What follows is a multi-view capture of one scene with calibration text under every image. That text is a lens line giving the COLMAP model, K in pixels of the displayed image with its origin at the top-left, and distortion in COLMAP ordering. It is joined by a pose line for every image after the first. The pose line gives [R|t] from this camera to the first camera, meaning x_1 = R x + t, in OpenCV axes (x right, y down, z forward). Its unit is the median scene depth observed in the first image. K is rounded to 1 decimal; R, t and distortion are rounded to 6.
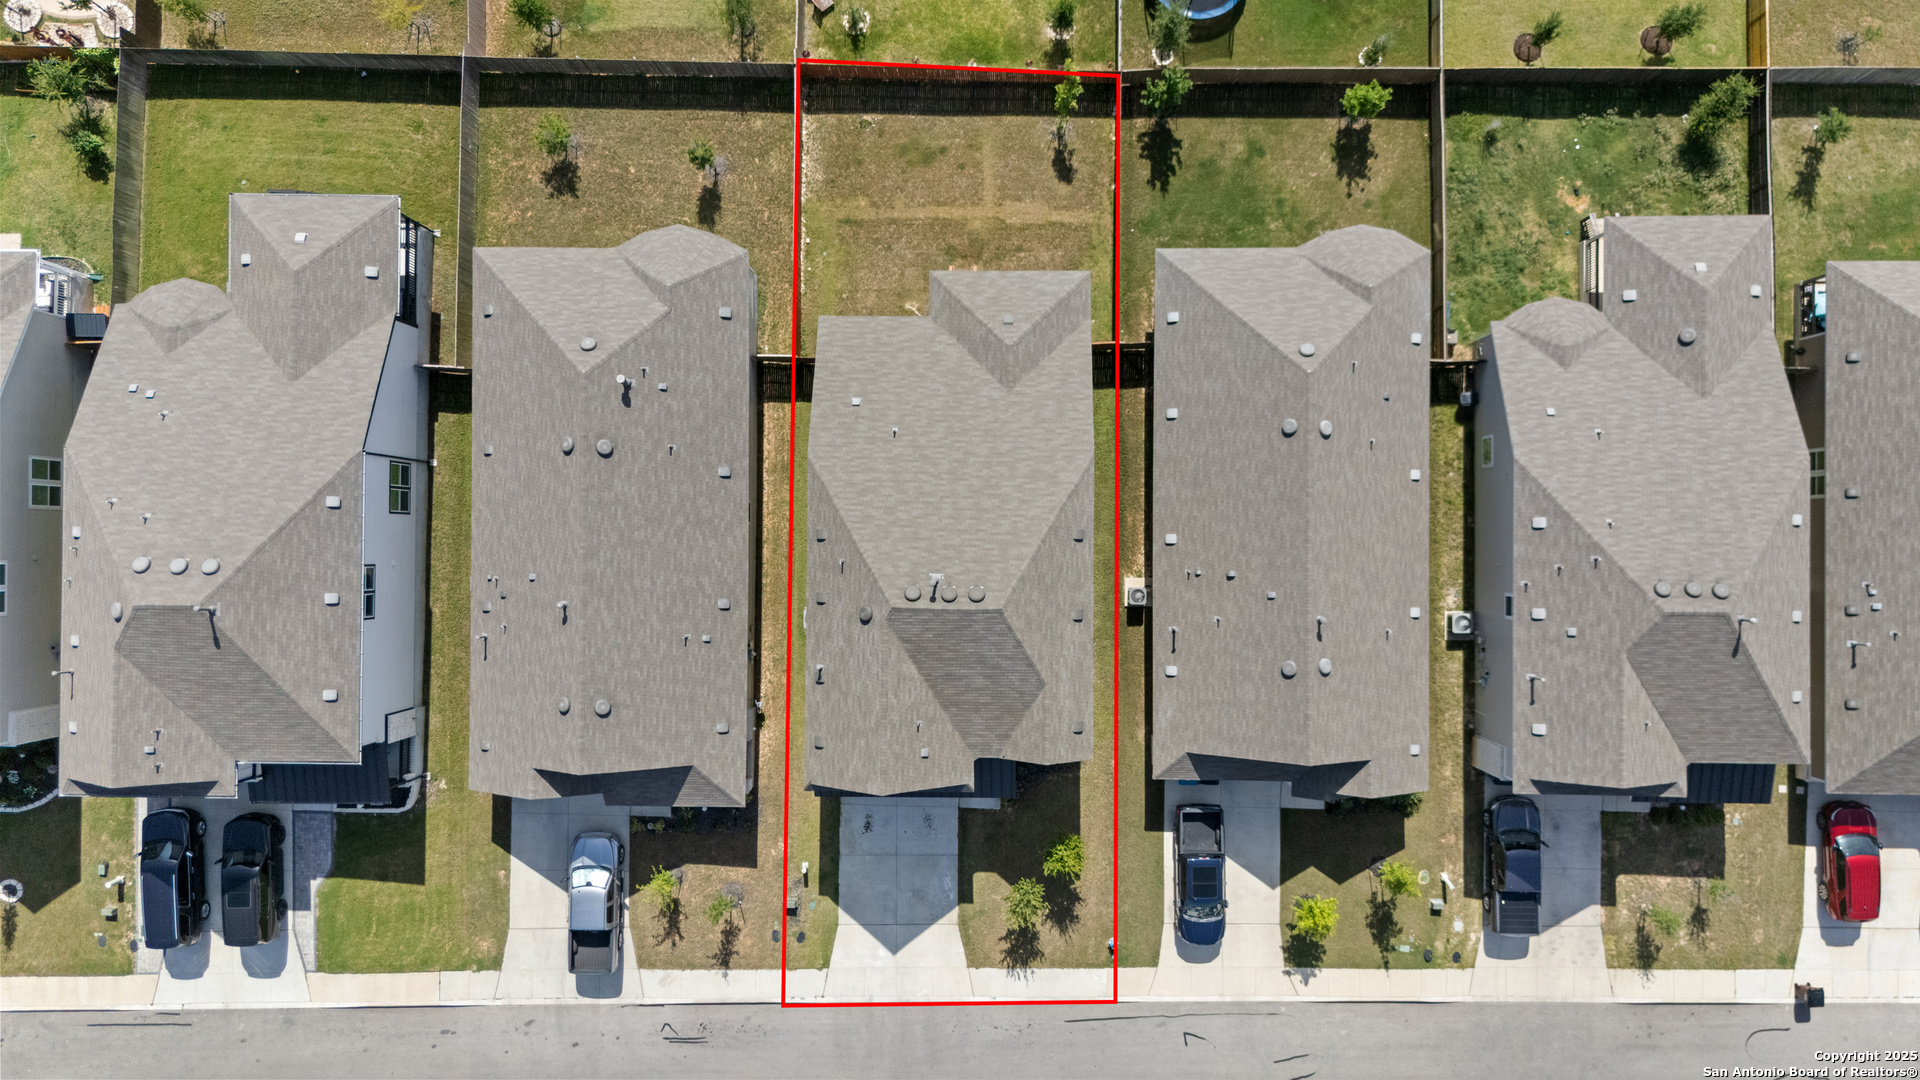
lens RADIAL K [[1404.7, 0, 953.0], [0, 1404.7, 536.0], [0, 0, 1]] dist [0.080316, -0.066998]
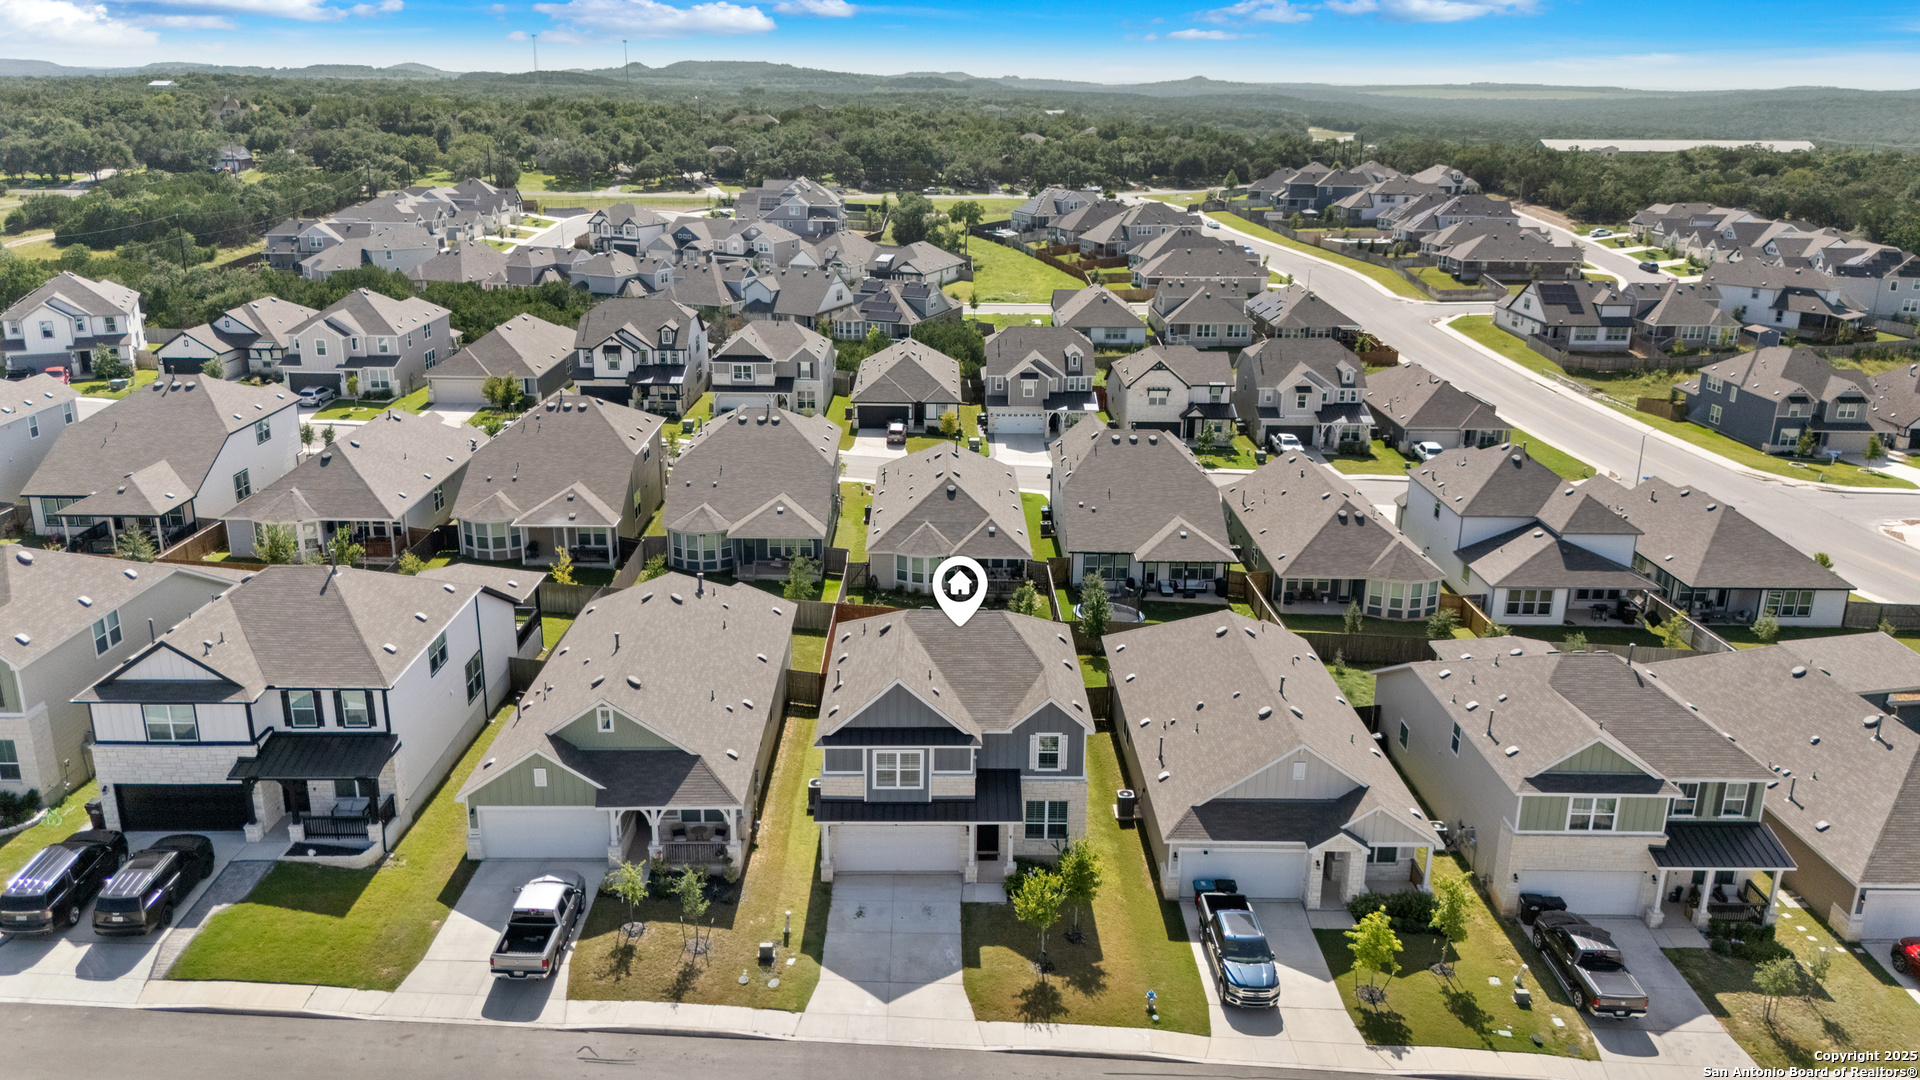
lens RADIAL K [[1404.7, 0, 953.0], [0, 1404.7, 536.0], [0, 0, 1]] dist [0.080316, -0.066998]
pose [[0.998587, 0.042764, 0.031563, -0.040192], [0.016918, 0.307212, -0.951491, 0.990241], [-0.050386, 0.950680, 0.306054, 0.493398]]
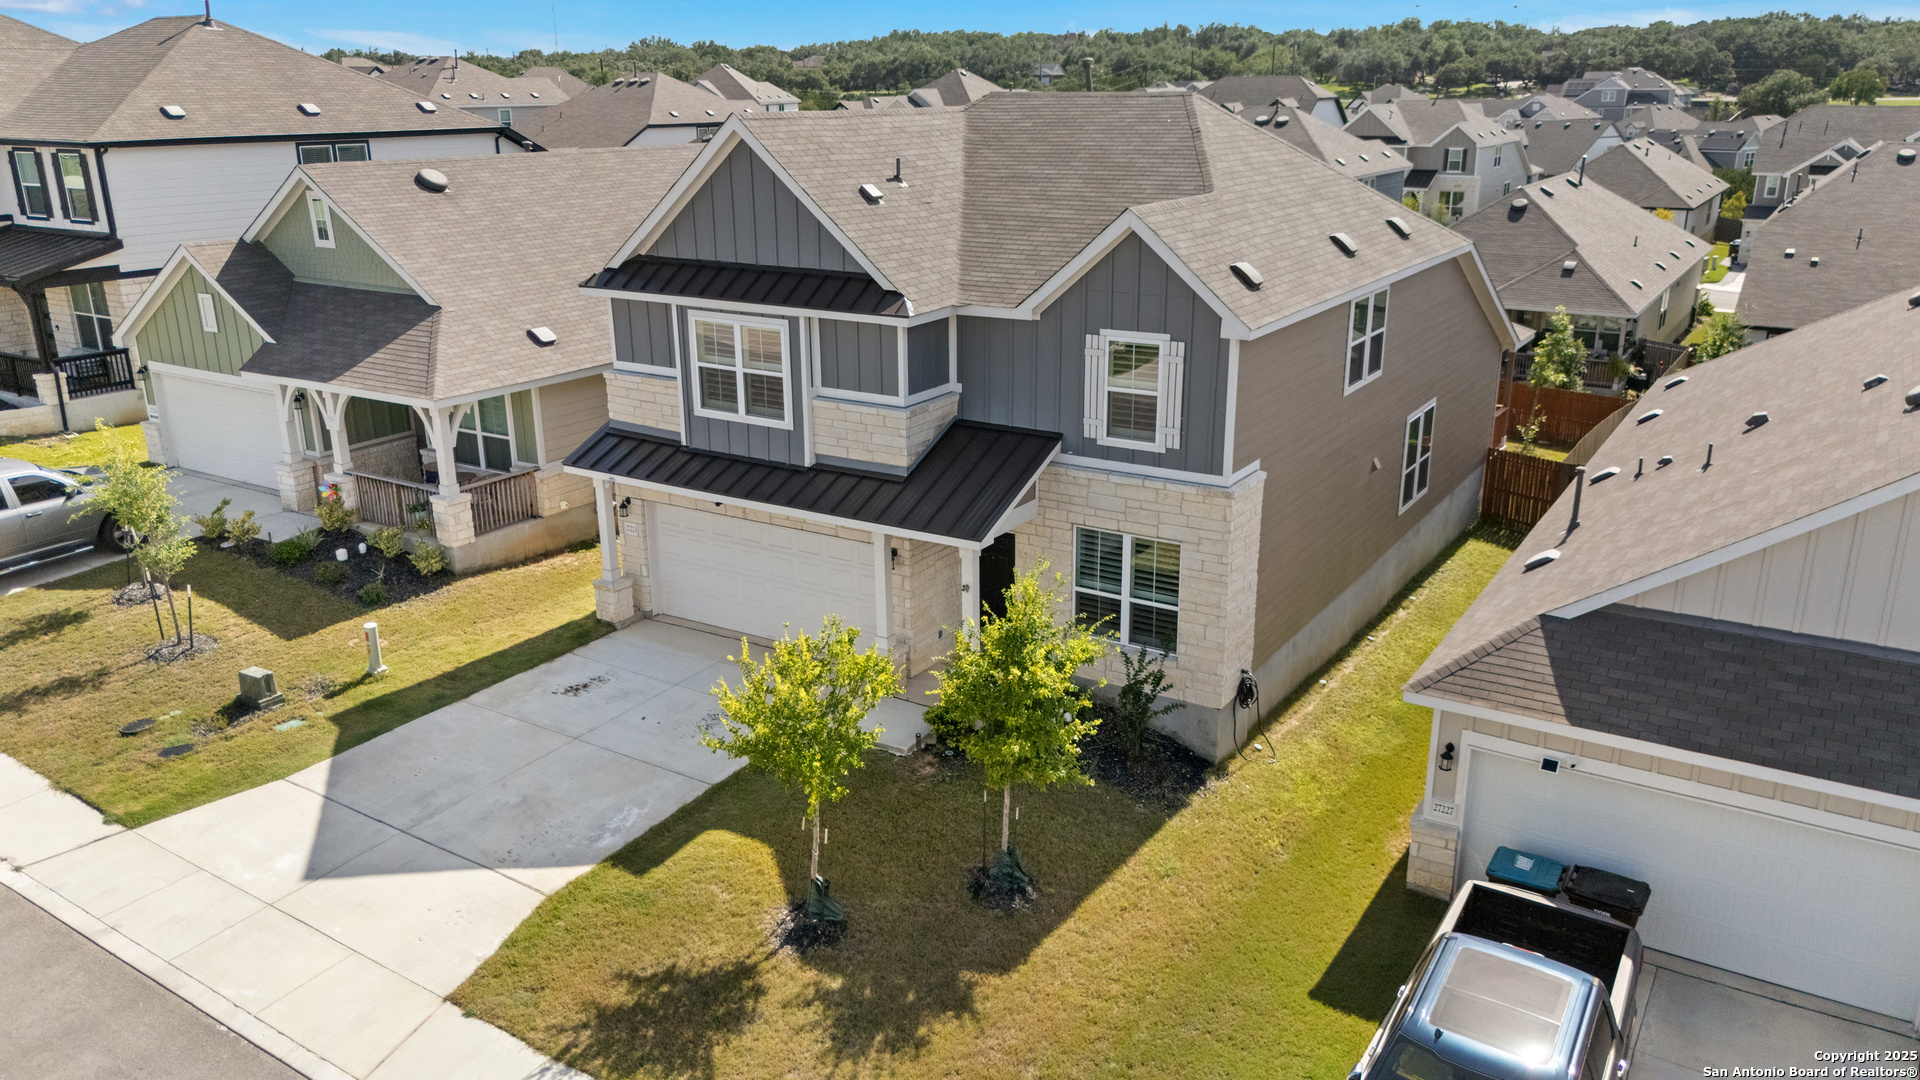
lens RADIAL K [[1404.7, 0, 953.0], [0, 1404.7, 536.0], [0, 0, 1]] dist [0.080316, -0.066998]
pose [[0.849275, 0.194450, -0.490836, 0.195713], [-0.527561, 0.276872, -0.803132, 0.439456], [-0.020270, 0.941026, 0.337725, 0.837185]]
